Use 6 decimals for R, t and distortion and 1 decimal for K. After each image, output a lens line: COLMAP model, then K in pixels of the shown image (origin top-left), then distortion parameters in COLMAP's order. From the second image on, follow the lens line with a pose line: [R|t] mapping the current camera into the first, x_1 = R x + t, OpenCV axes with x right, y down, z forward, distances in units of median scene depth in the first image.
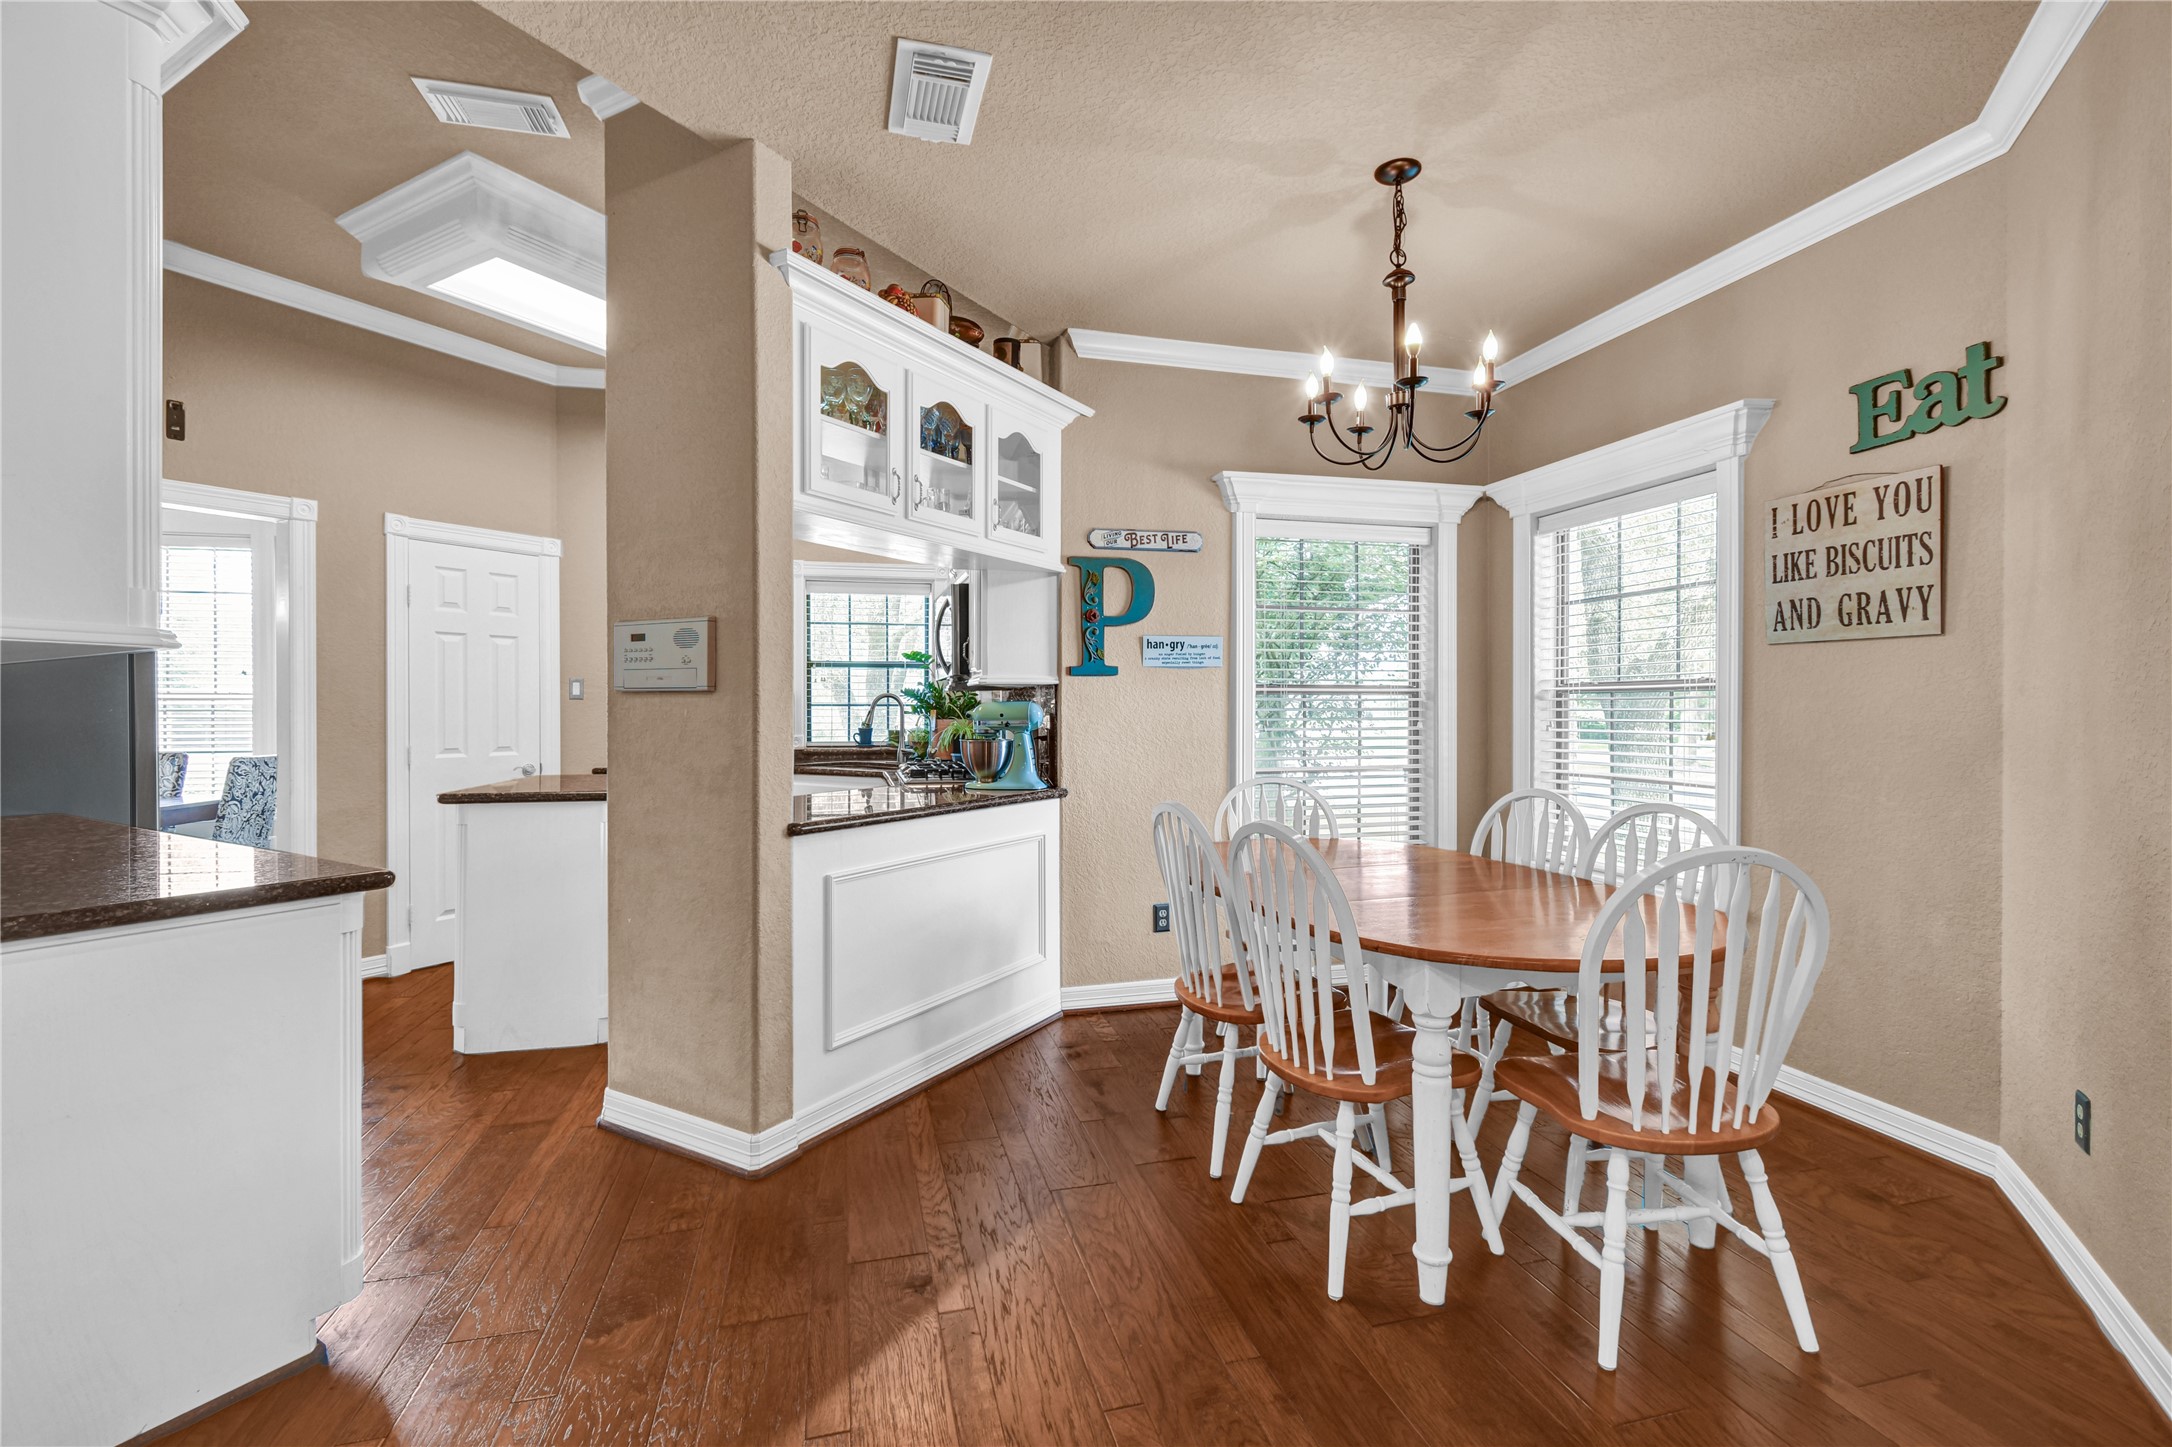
lens RADIAL K [[959.7, 0, 1092.7], [0, 959.7, 716.8], [0, 0, 1]] dist [0.003763, -0.000369]
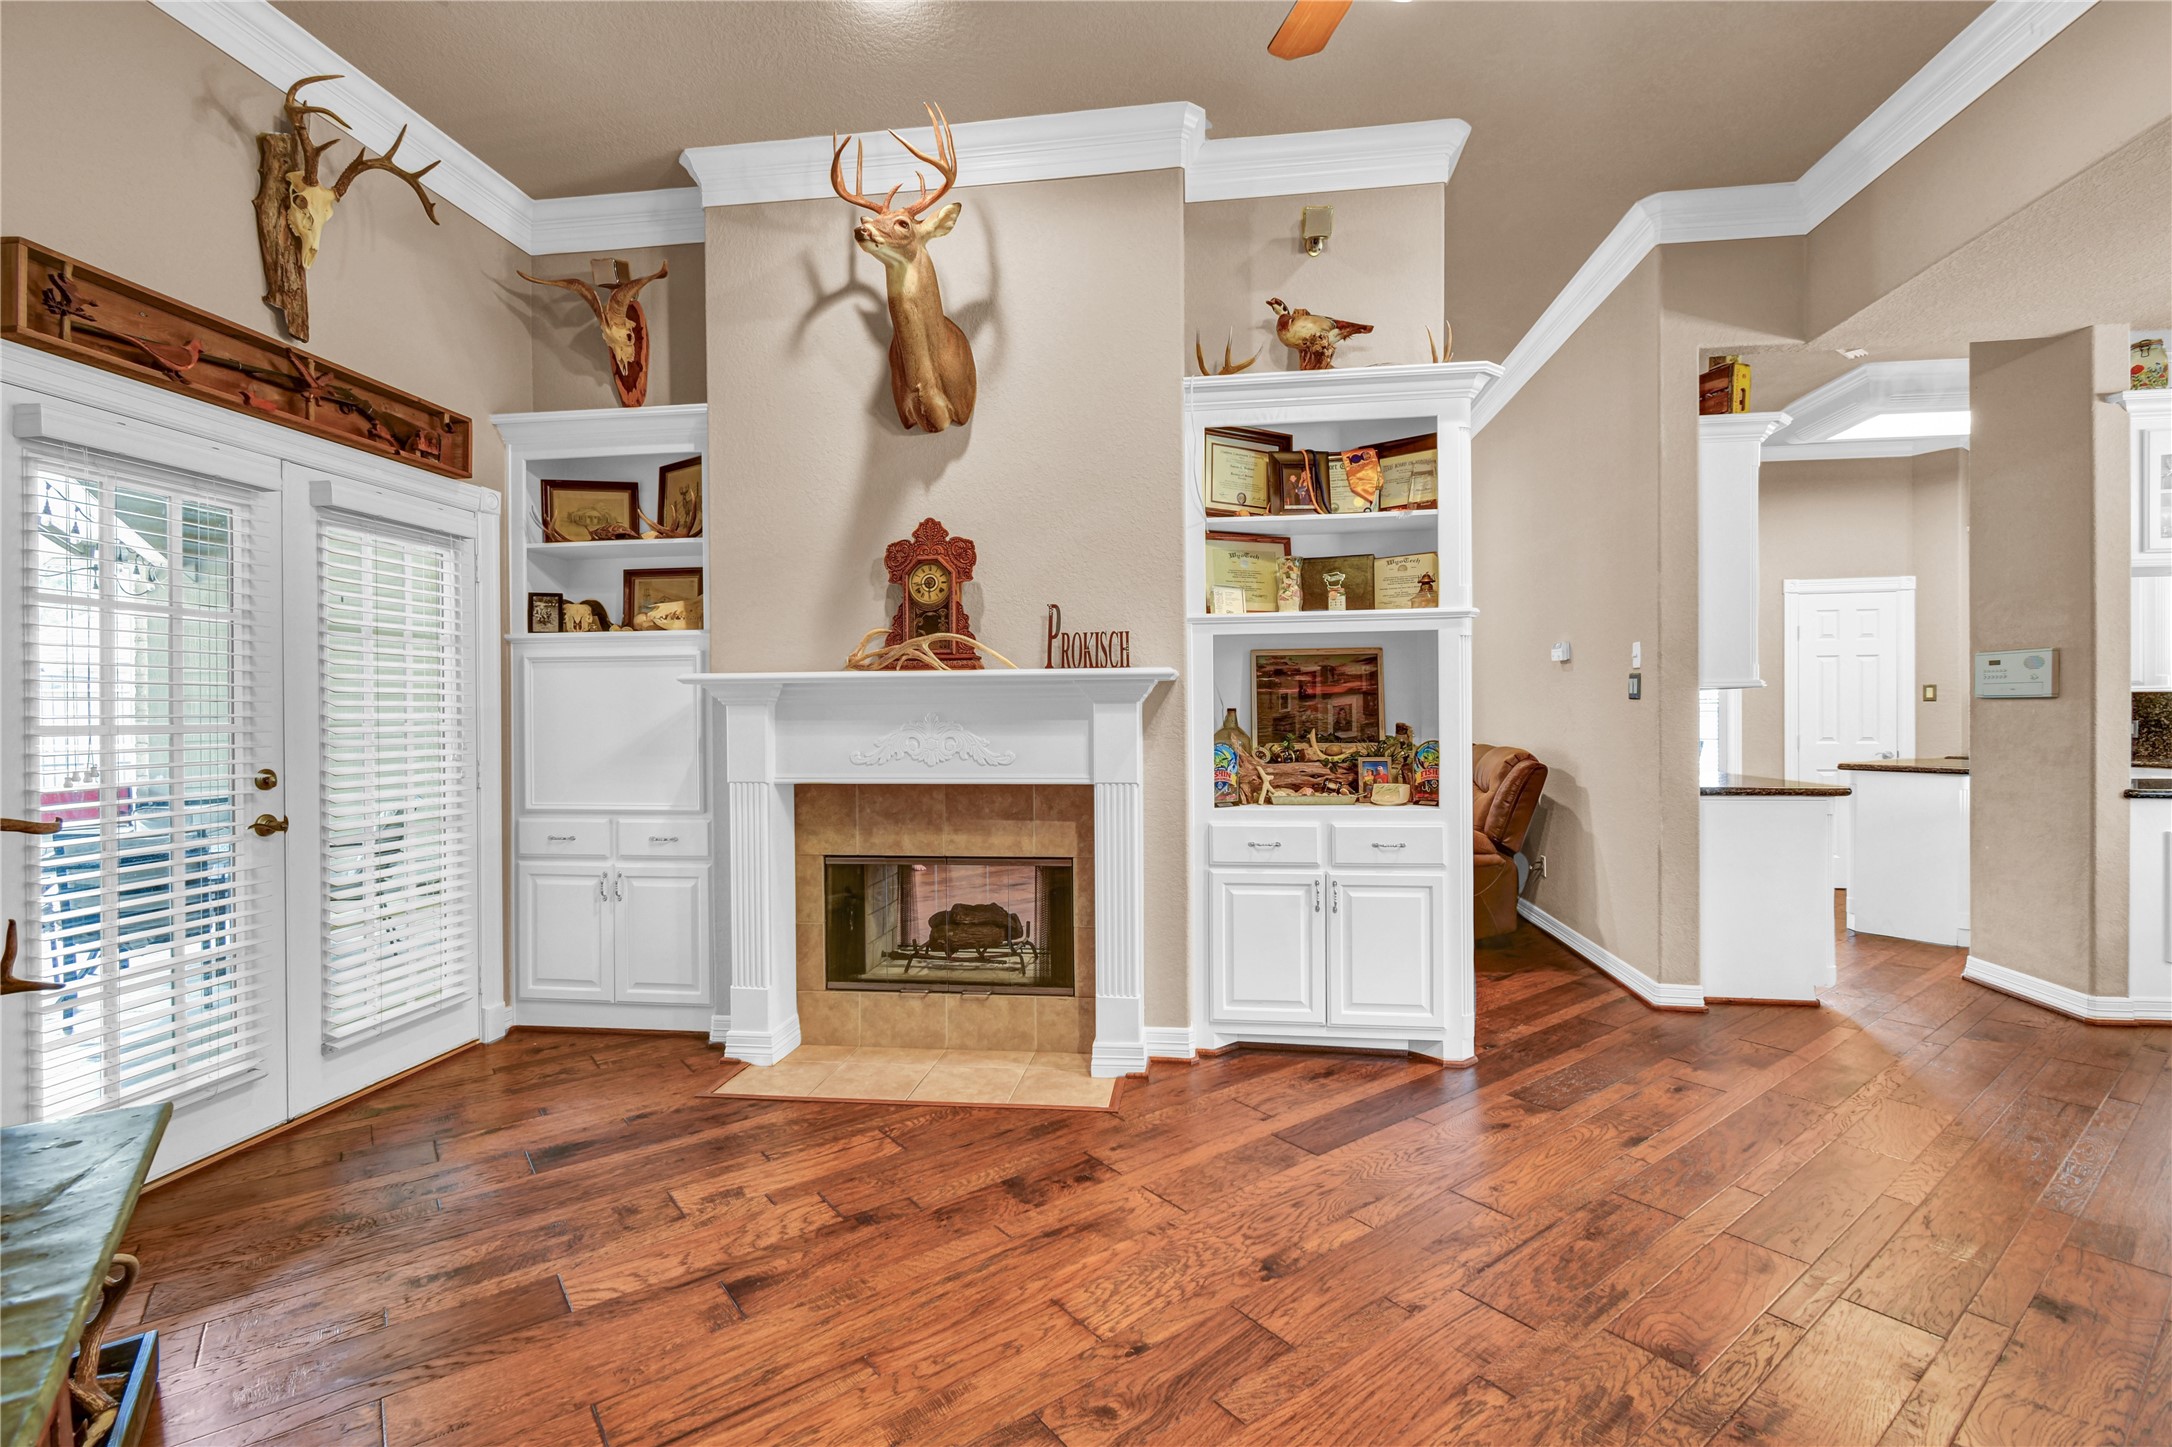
lens RADIAL K [[962.8, 0, 1088.7], [0, 962.8, 716.5], [0, 0, 1]] dist [0.026765, -0.013403]
pose [[0.377274, 0.001884, -0.926100, 0.302020], [-0.001338, 0.999998, 0.001489, 0.002260], [0.926101, 0.000677, 0.377276, -0.661392]]
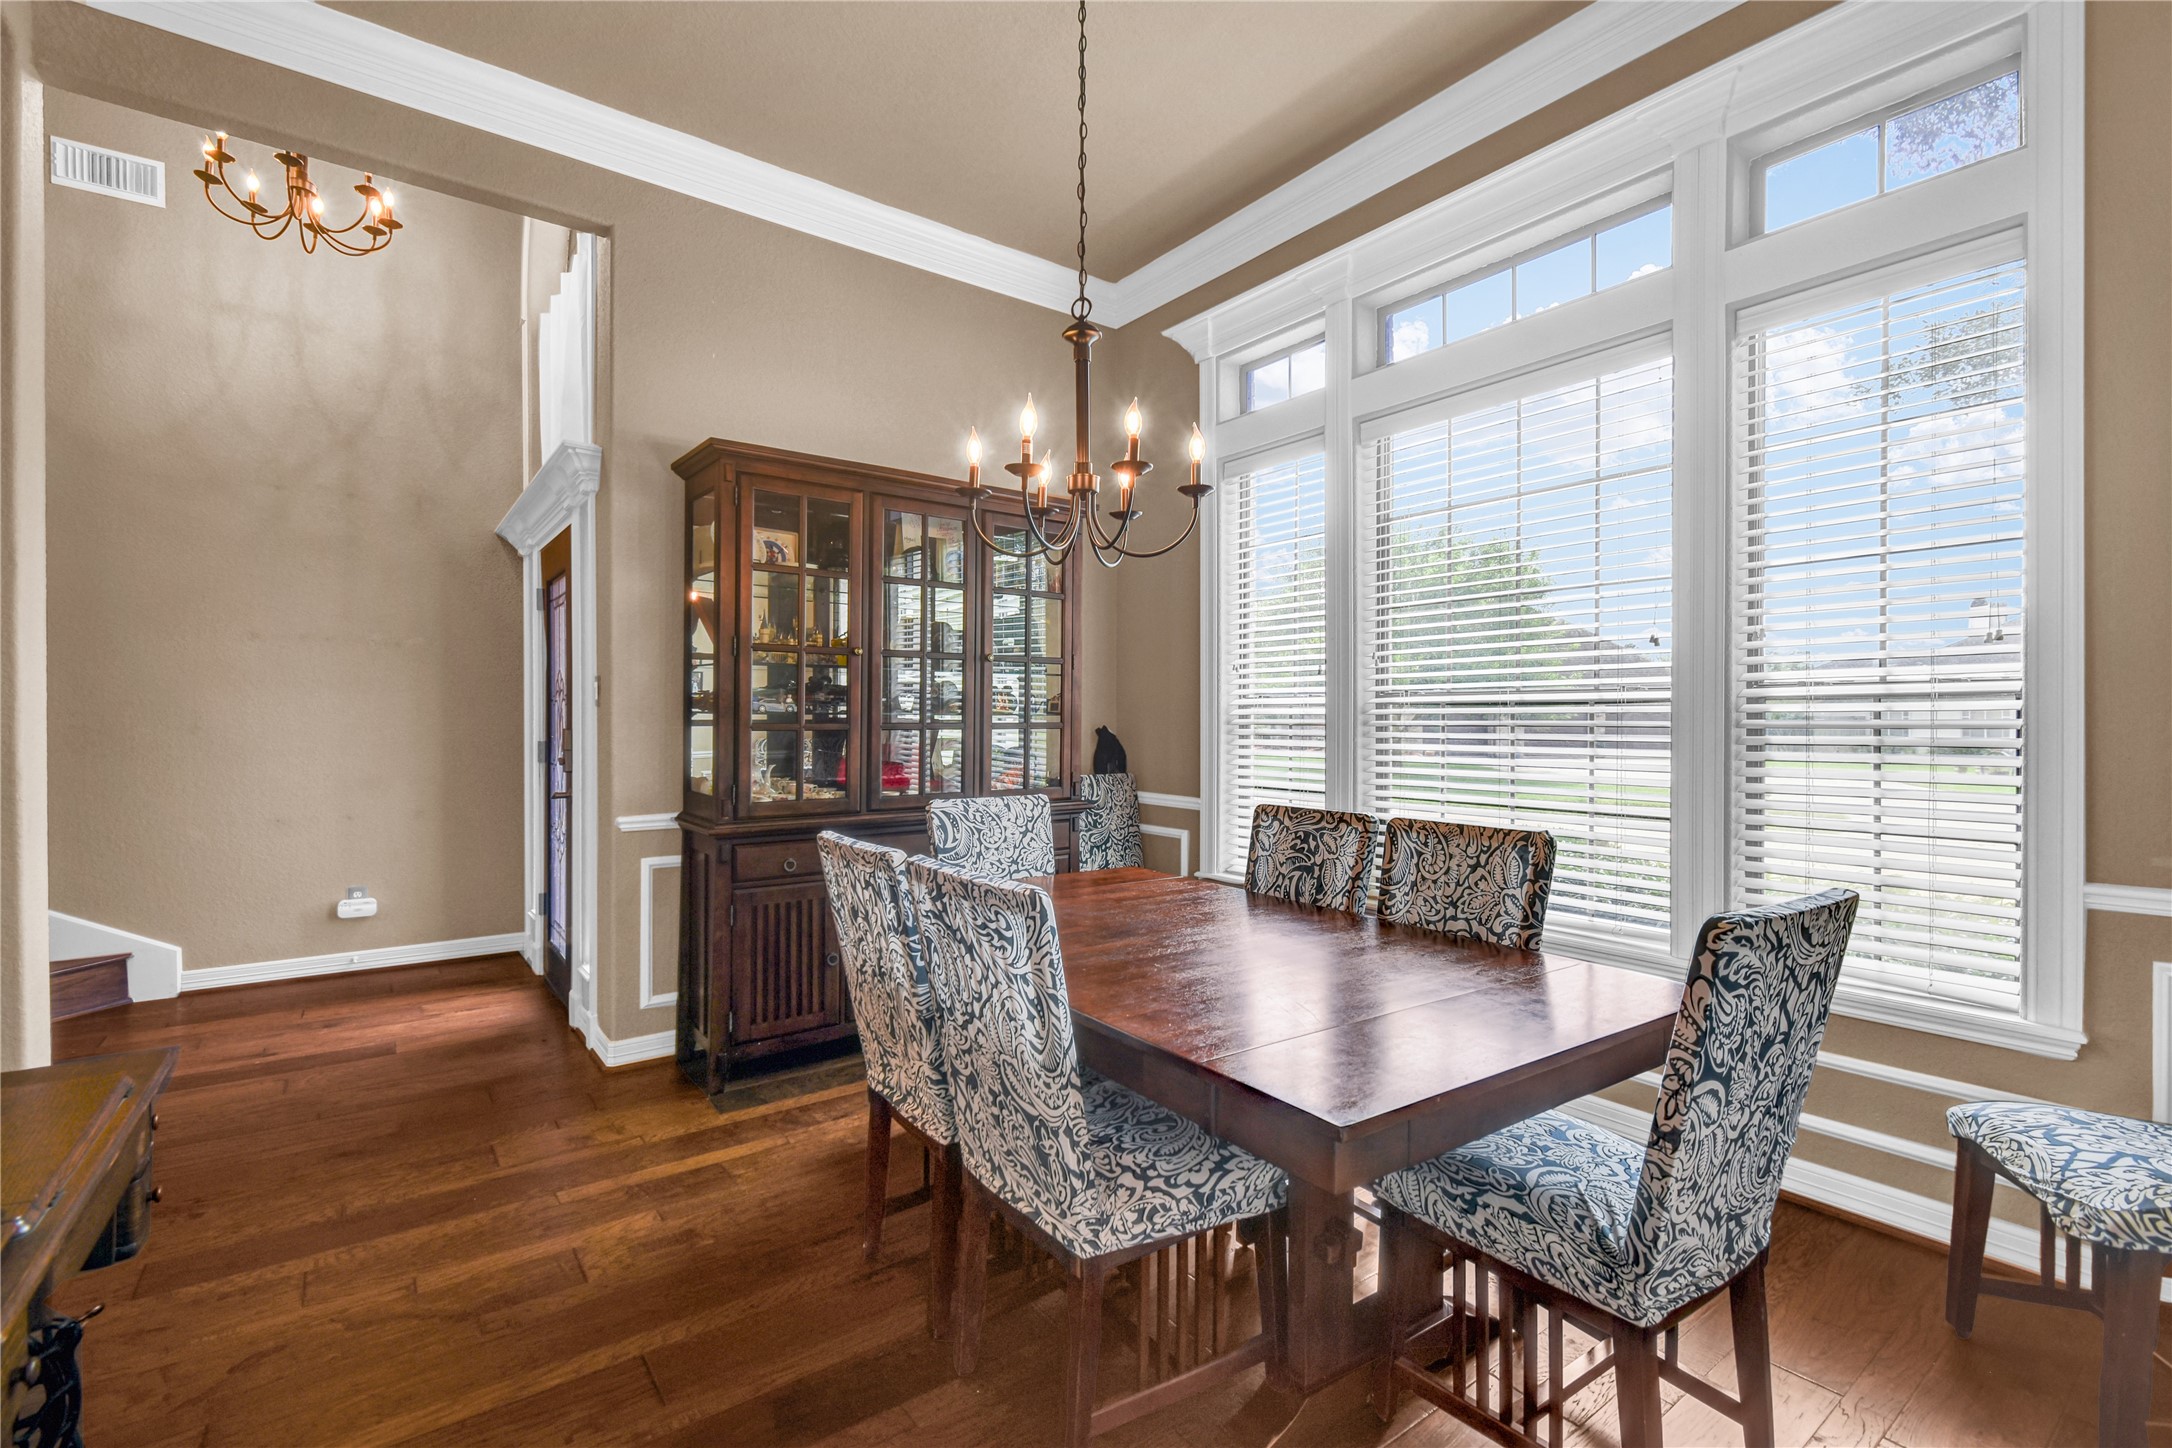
lens RADIAL K [[959.7, 0, 1092.7], [0, 959.7, 717.3], [0, 0, 1]] dist [0.003763, -0.000369]
pose [[0.370190, -0.001520, -0.928955, -0.910274], [-0.007459, 0.999962, -0.004608, -0.010114], [0.928926, 0.008635, 0.370164, 0.957383]]
